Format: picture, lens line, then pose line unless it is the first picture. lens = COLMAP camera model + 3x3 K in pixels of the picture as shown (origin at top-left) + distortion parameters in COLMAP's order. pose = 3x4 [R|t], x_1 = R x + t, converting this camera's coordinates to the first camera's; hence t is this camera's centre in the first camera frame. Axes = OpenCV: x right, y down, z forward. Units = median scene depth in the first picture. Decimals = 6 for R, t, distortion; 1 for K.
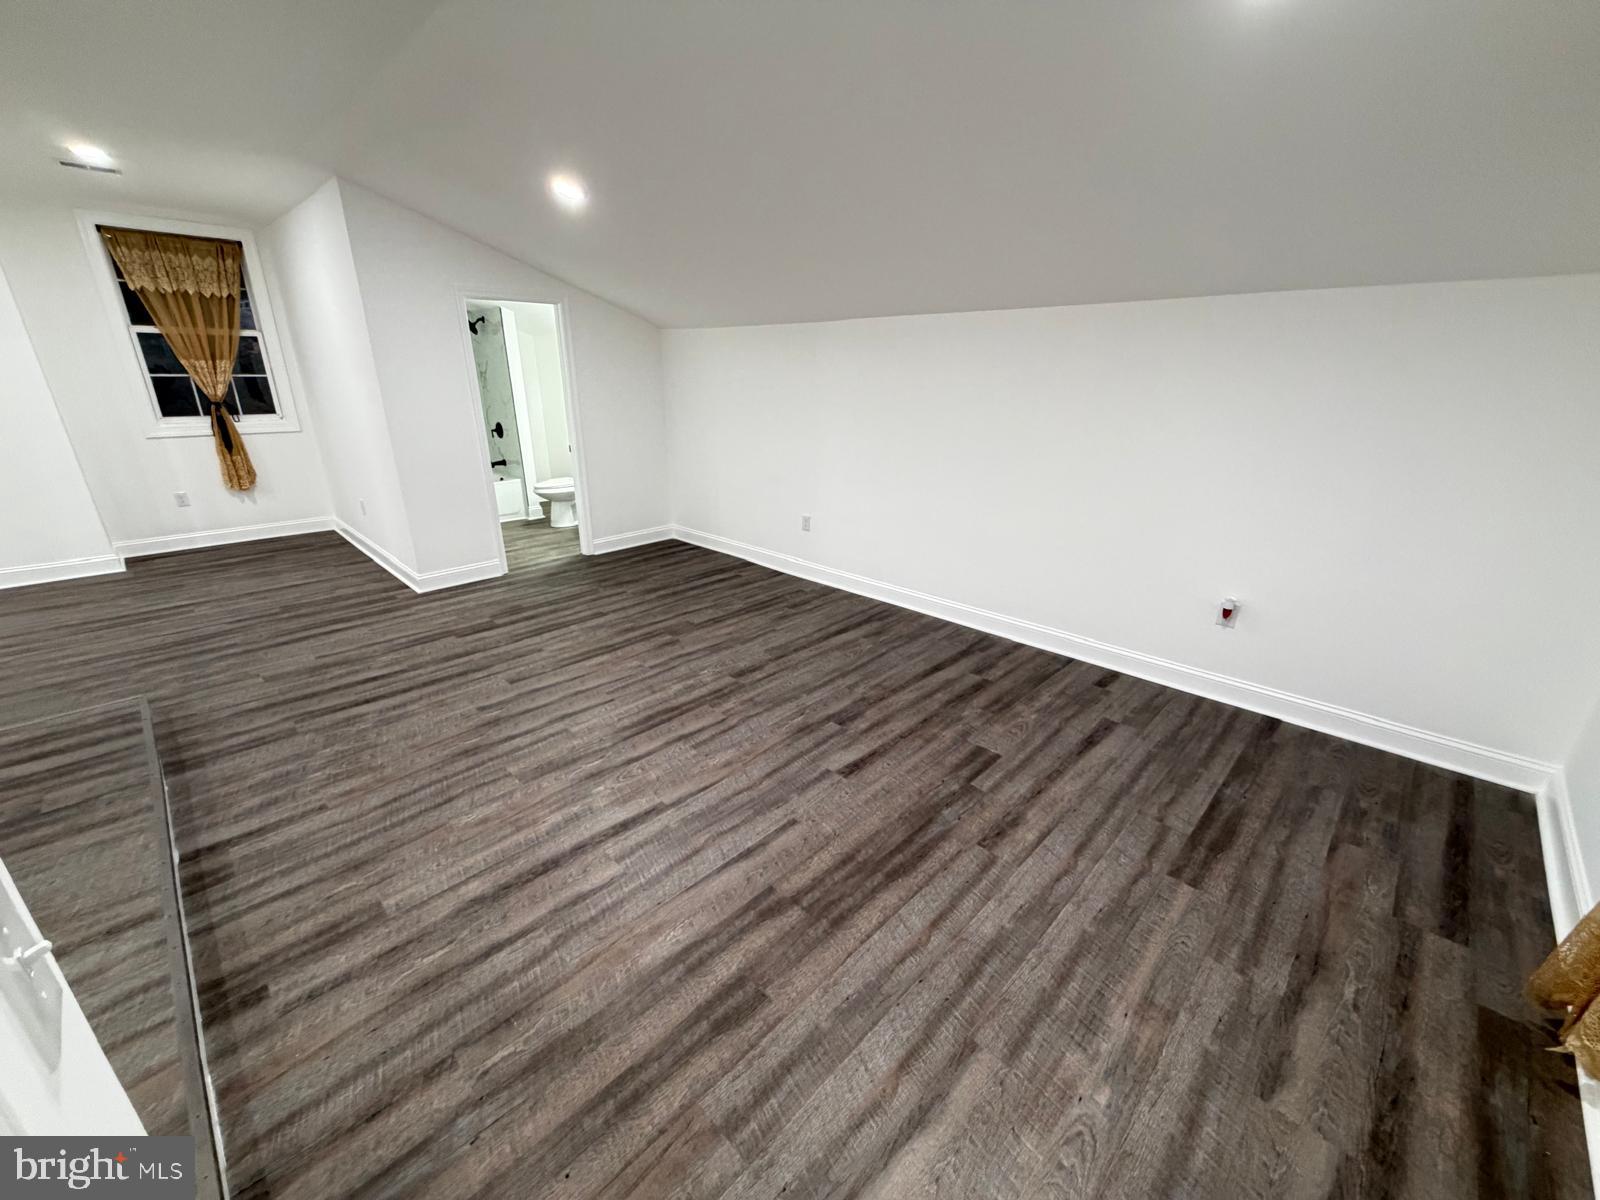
lens RADIAL K [[635.2, 0, 794.5], [0, 635.2, 600.7], [0, 0, 1]] dist [0.001145, 0.000068]
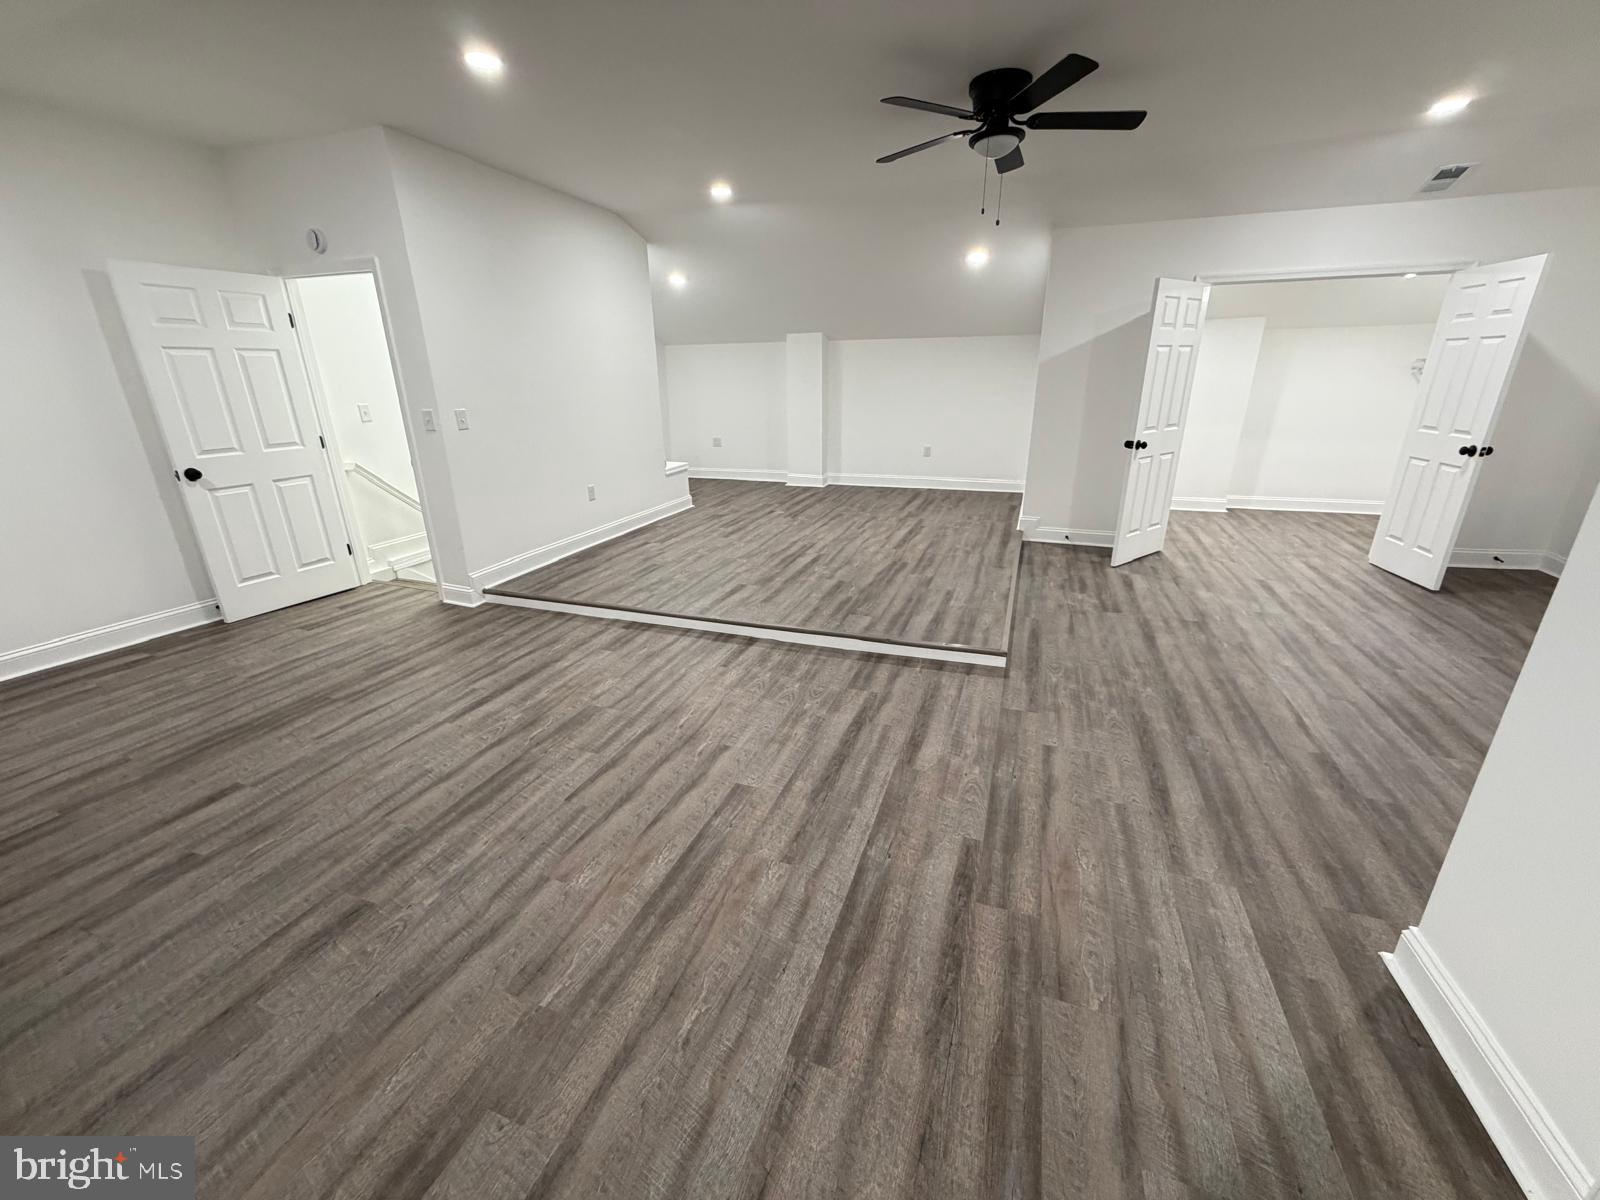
lens RADIAL K [[635.2, 0, 794.5], [0, 635.2, 600.7], [0, 0, 1]] dist [0.001145, 0.000068]
pose [[-0.907241, 0.140438, -0.396473, -0.273193], [-0.143384, 0.782887, 0.605417, -0.505470], [0.395417, 0.606107, -0.690130, 1.503823]]
